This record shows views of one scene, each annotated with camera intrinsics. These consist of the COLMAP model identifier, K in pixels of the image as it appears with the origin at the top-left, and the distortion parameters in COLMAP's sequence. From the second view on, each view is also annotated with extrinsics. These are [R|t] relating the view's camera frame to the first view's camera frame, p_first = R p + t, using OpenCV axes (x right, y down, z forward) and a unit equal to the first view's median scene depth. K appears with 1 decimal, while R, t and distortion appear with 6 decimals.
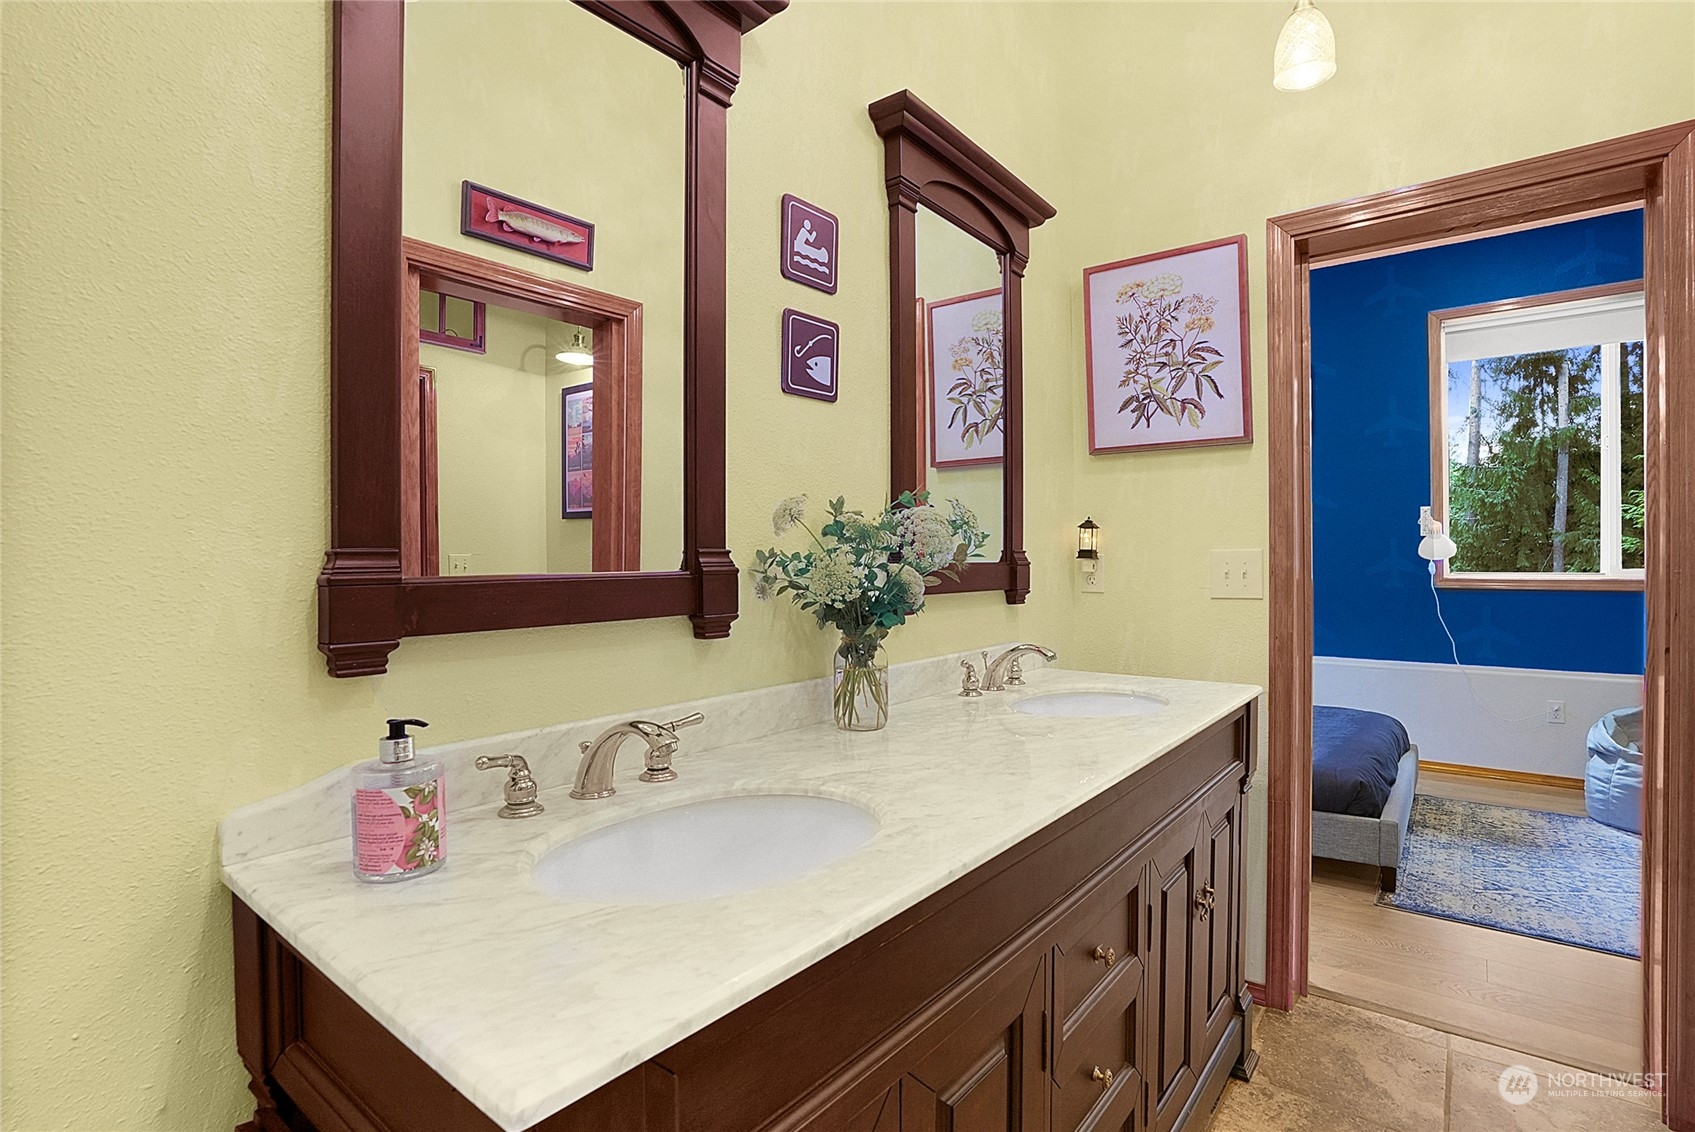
lens RADIAL K [[825.0, 0, 891.3], [0, 825.0, 564.6], [0, 0, 1]] dist [-0.043106, 0.022710]
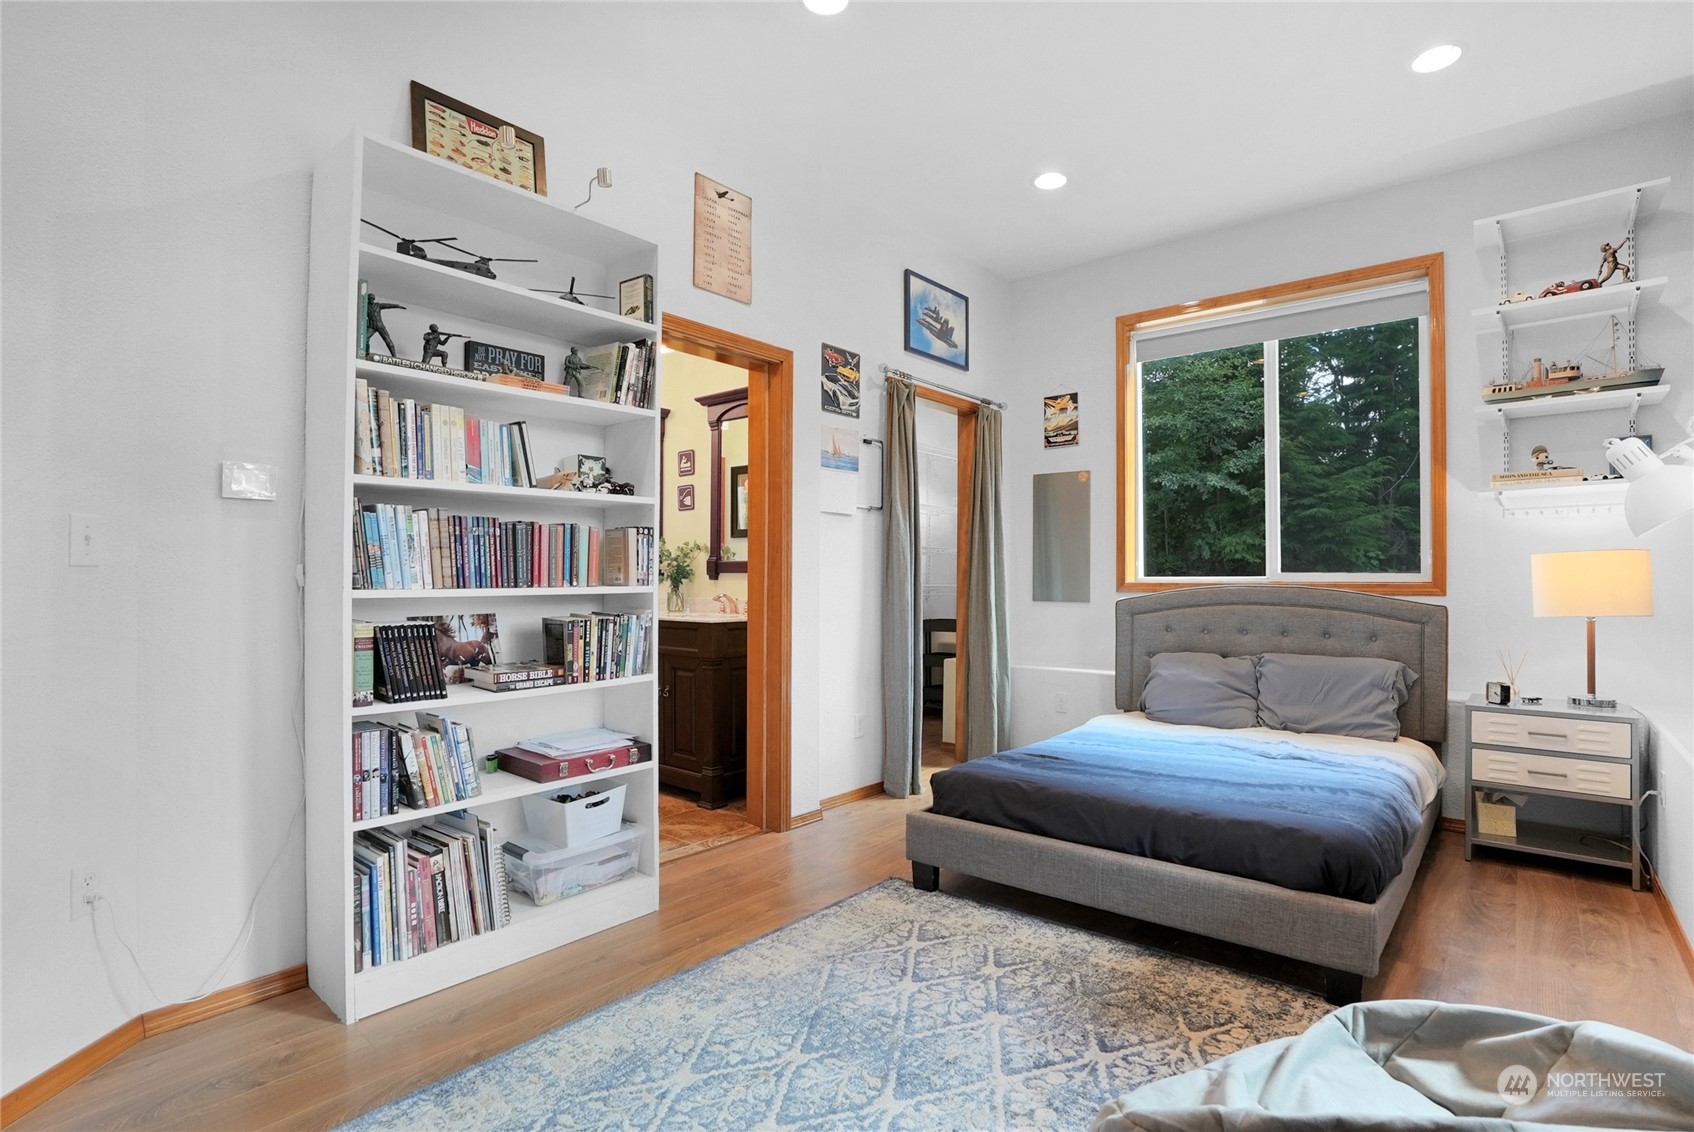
lens RADIAL K [[794.2, 0, 840.9], [0, 794.2, 562.4], [0, 0, 1]] dist [-0.062646, 0.023836]
pose [[-0.060984, -0.003430, -0.998133, 2.912318], [-0.004080, 0.999987, -0.003188, 0.009748], [0.998130, 0.003878, -0.060998, 1.758860]]
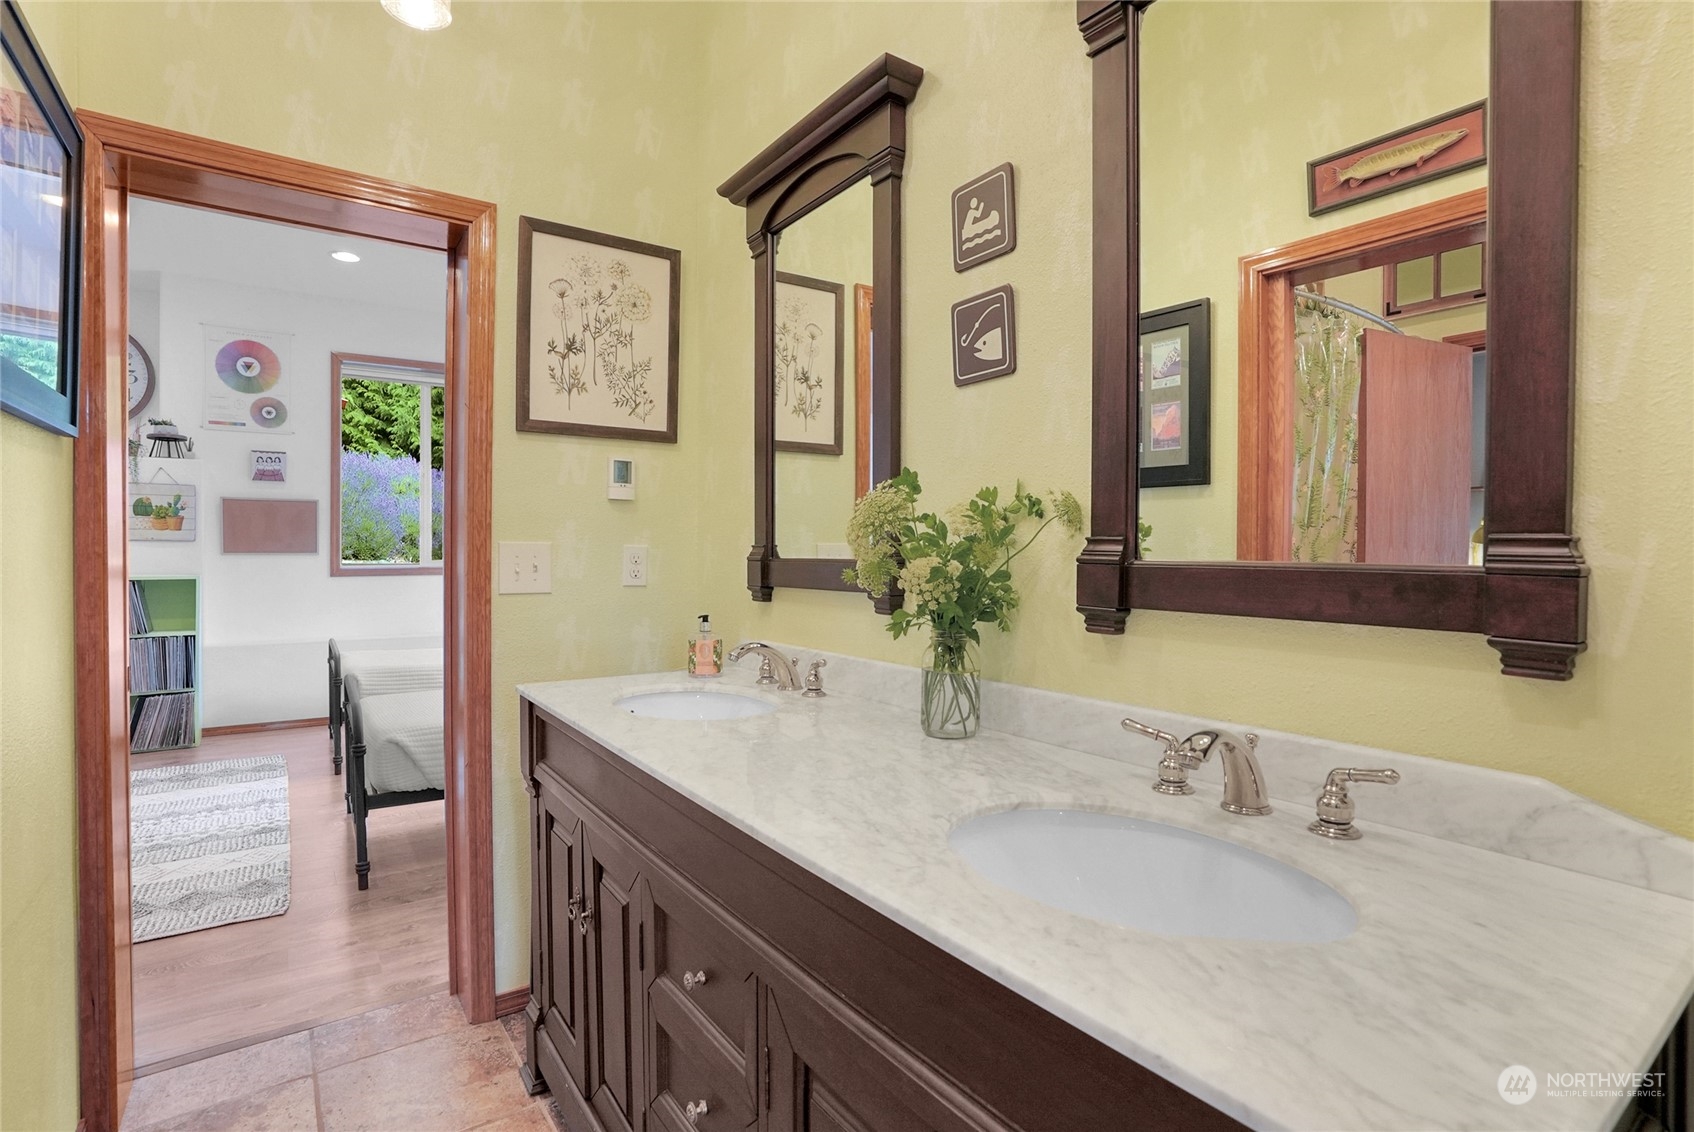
lens RADIAL K [[794.2, 0, 840.9], [0, 794.2, 562.4], [0, 0, 1]] dist [-0.062646, 0.023836]
pose [[-0.297410, 0.027317, -0.954359, 0.799493], [-0.007782, 0.999488, 0.031034, -0.021575], [0.954718, 0.016657, -0.297045, 1.091049]]
